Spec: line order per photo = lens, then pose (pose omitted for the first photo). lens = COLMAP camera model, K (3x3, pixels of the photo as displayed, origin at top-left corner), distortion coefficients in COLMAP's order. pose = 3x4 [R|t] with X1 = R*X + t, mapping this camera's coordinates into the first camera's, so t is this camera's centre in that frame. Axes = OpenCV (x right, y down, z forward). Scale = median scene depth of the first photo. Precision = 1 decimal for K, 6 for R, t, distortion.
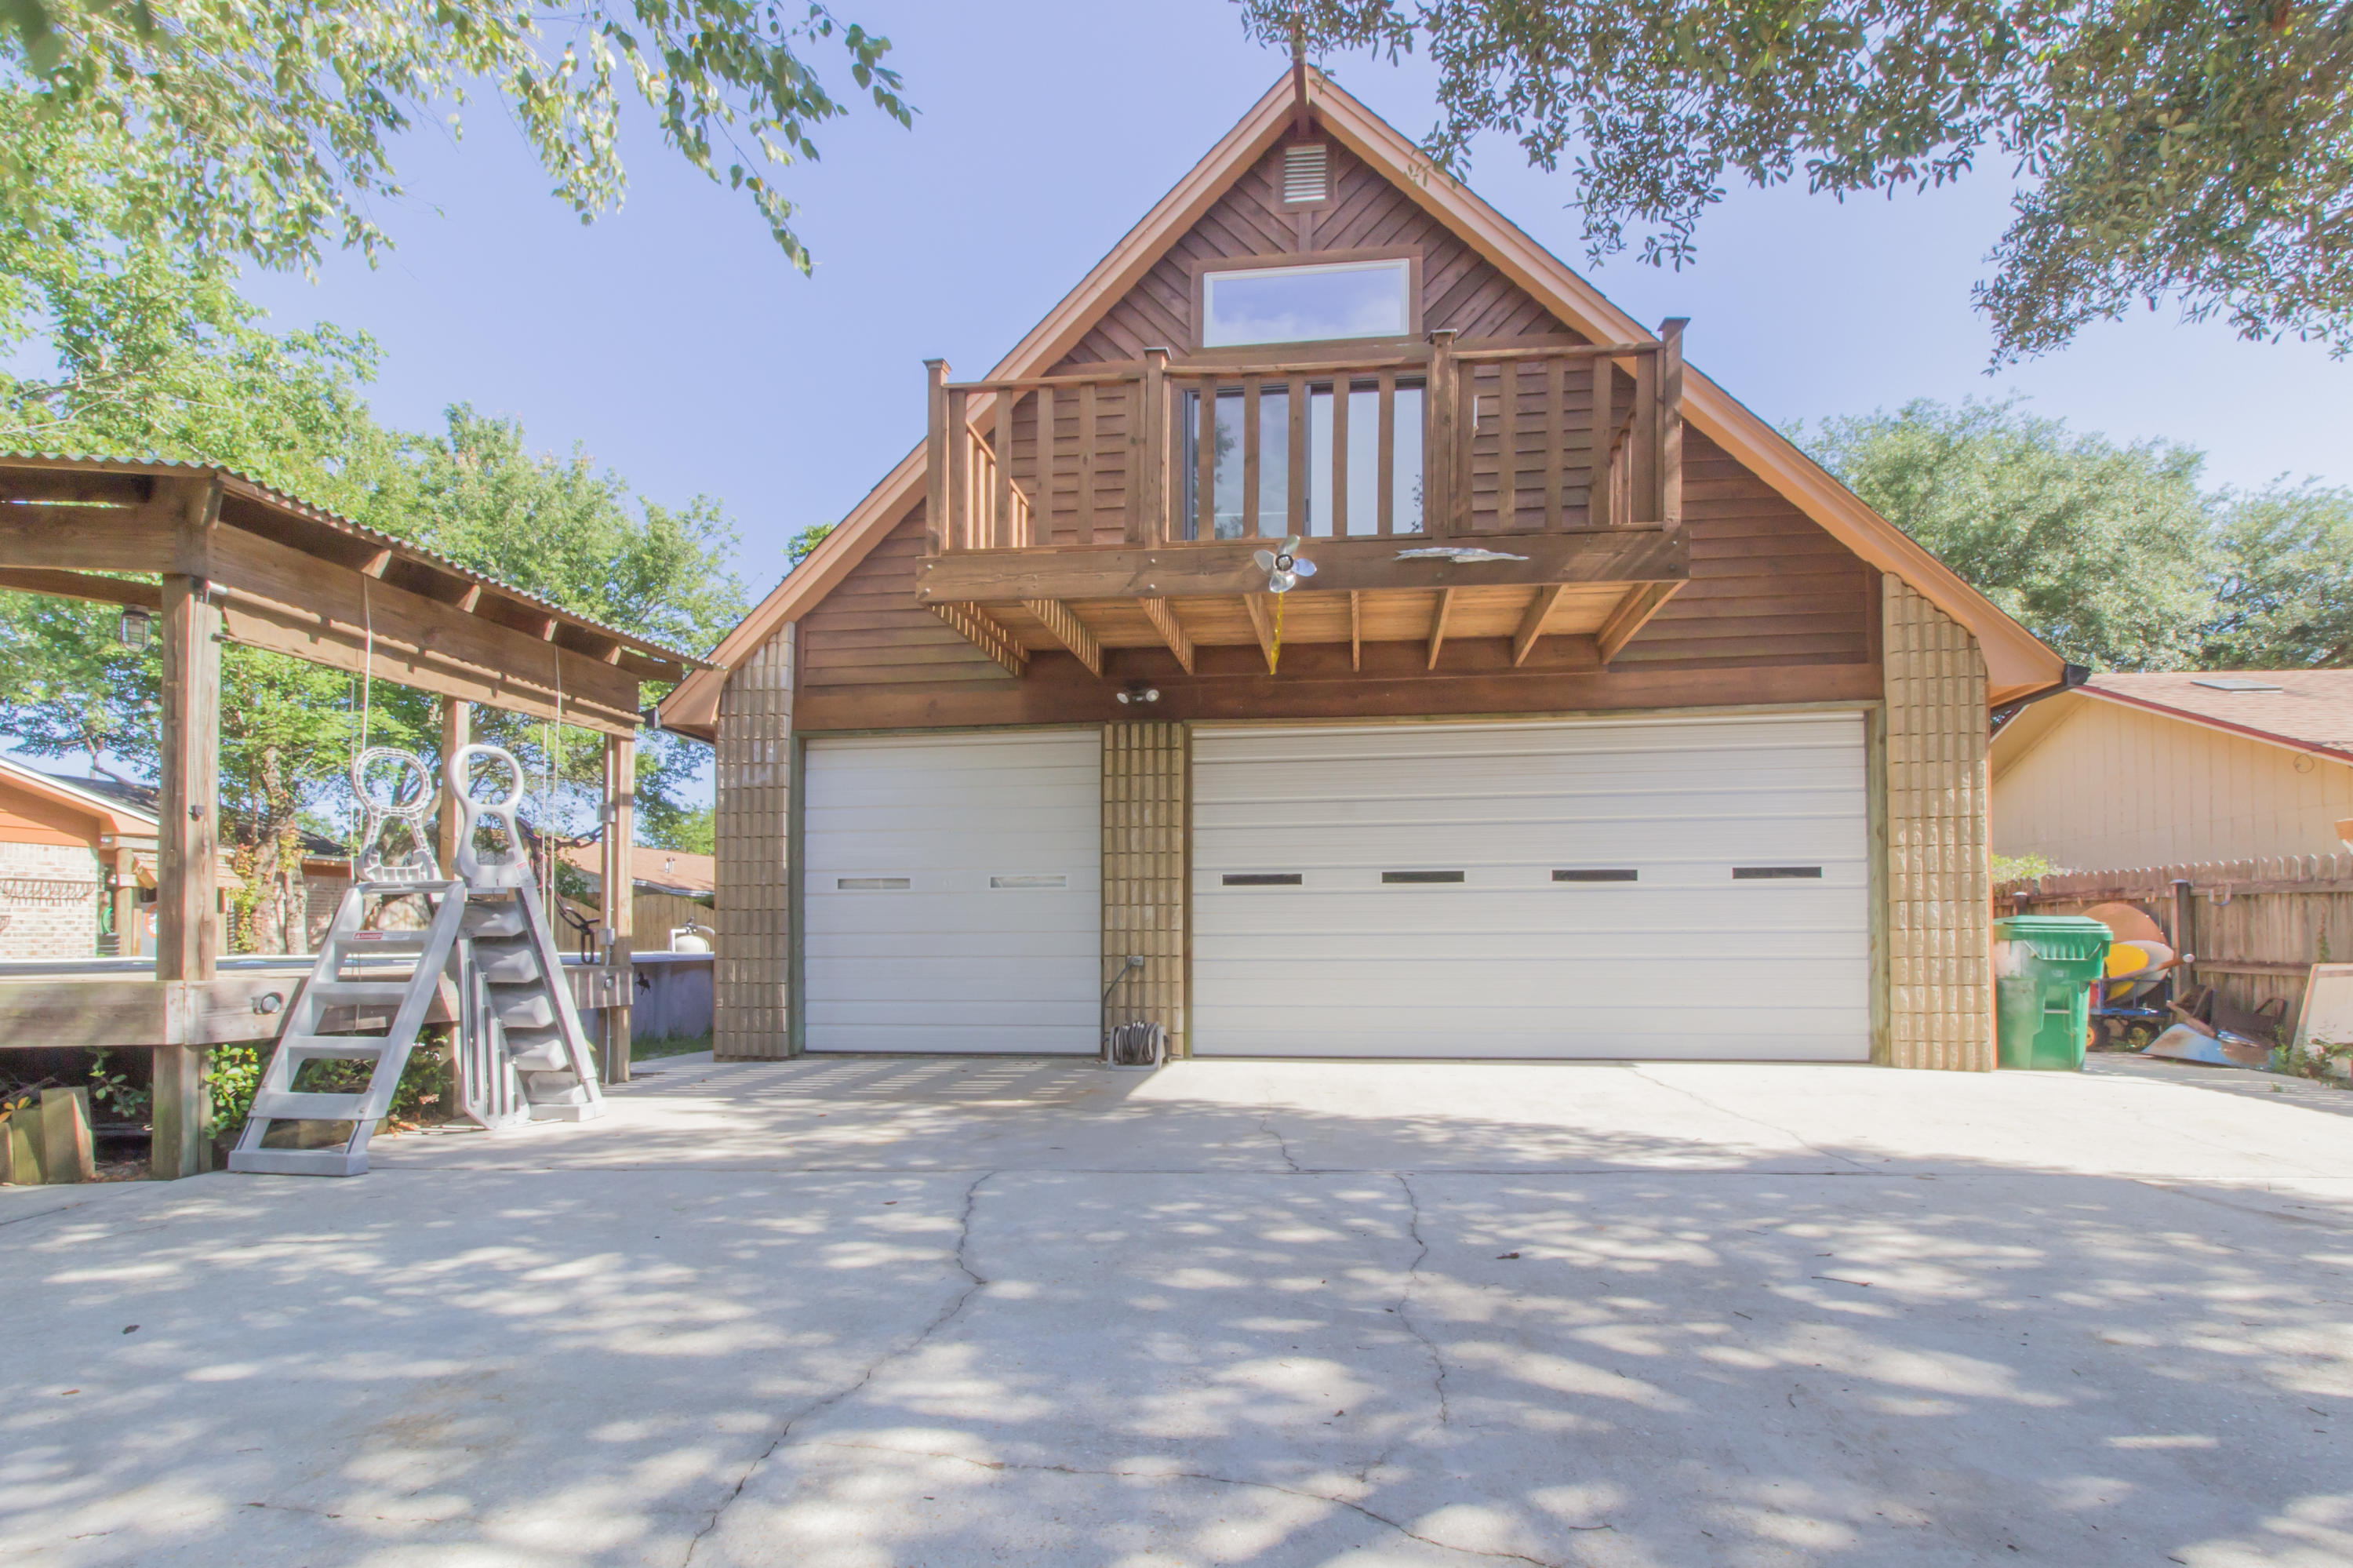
lens RADIAL K [[1139.5, 0, 1180.0], [0, 1139.5, 908.8], [0, 0, 1]] dist [0.000070, -0.000328]
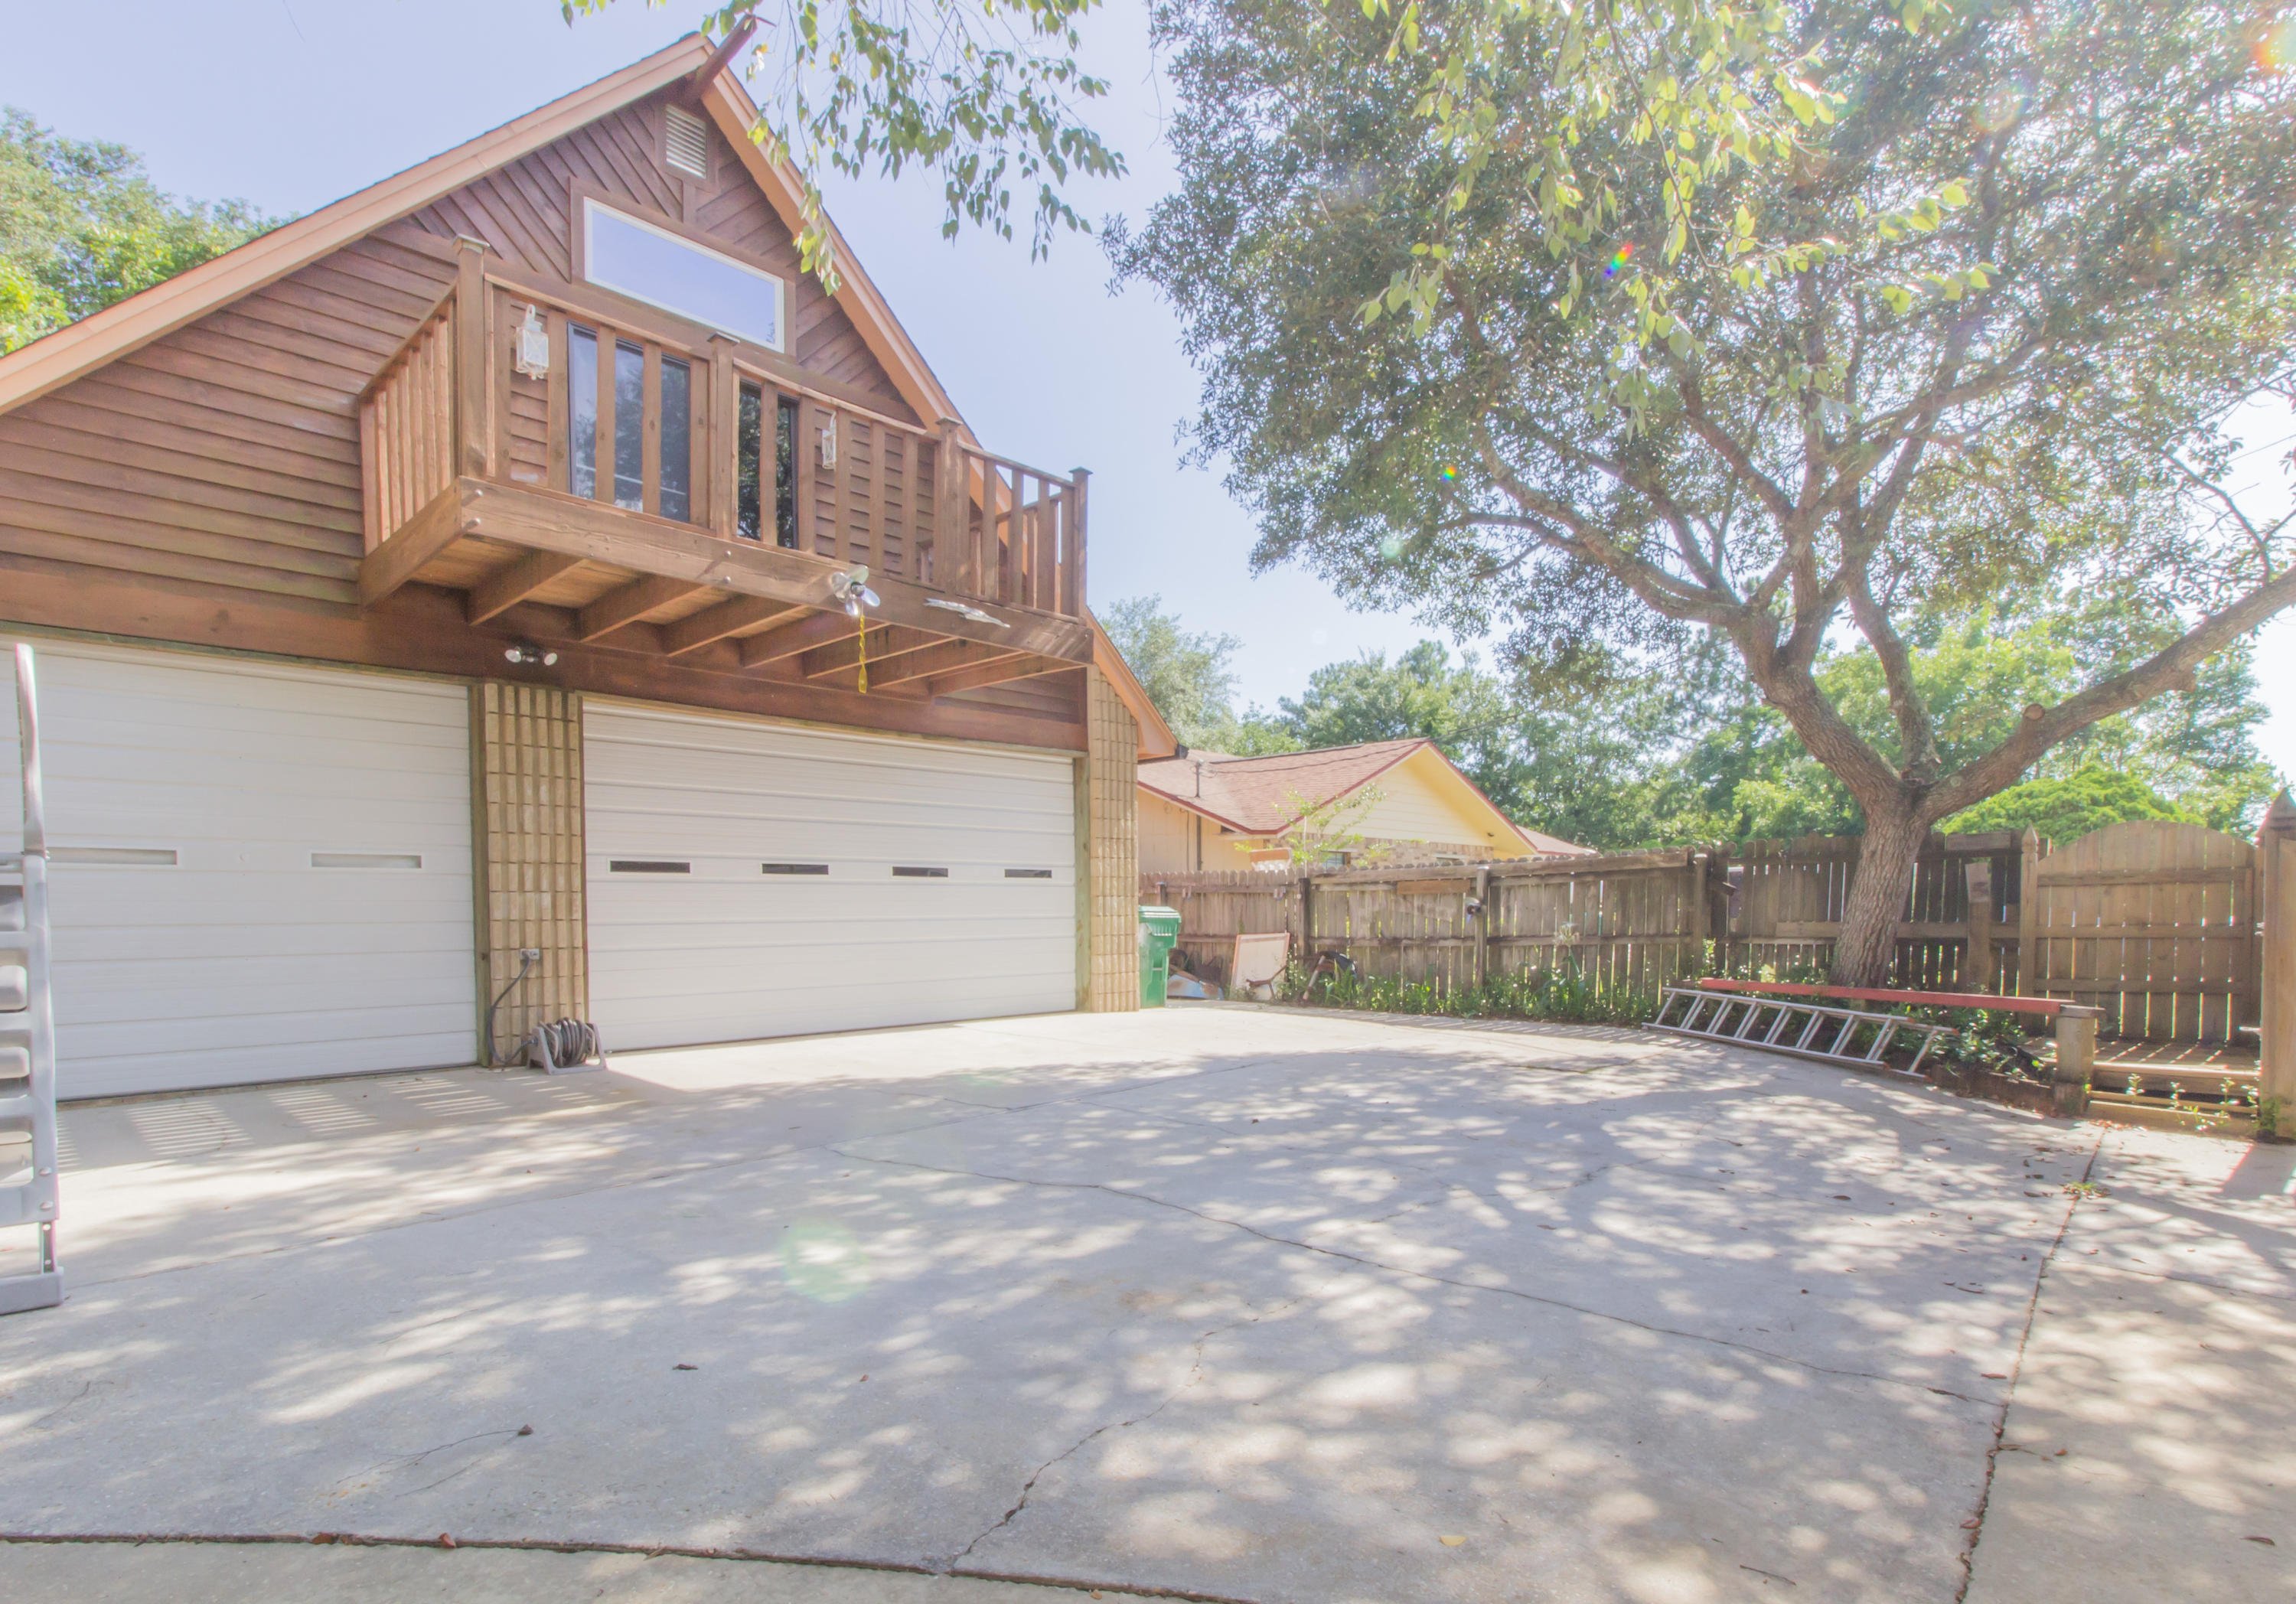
lens RADIAL K [[1147.0, 0, 1200.0], [0, 1147.0, 943.5], [0, 0, 1]] dist [0.000560, 0.000441]
pose [[0.599814, -0.021989, 0.799837, -0.584714], [-0.015506, 0.999115, 0.039095, -0.008104], [-0.799989, -0.035852, 0.598943, 0.050124]]
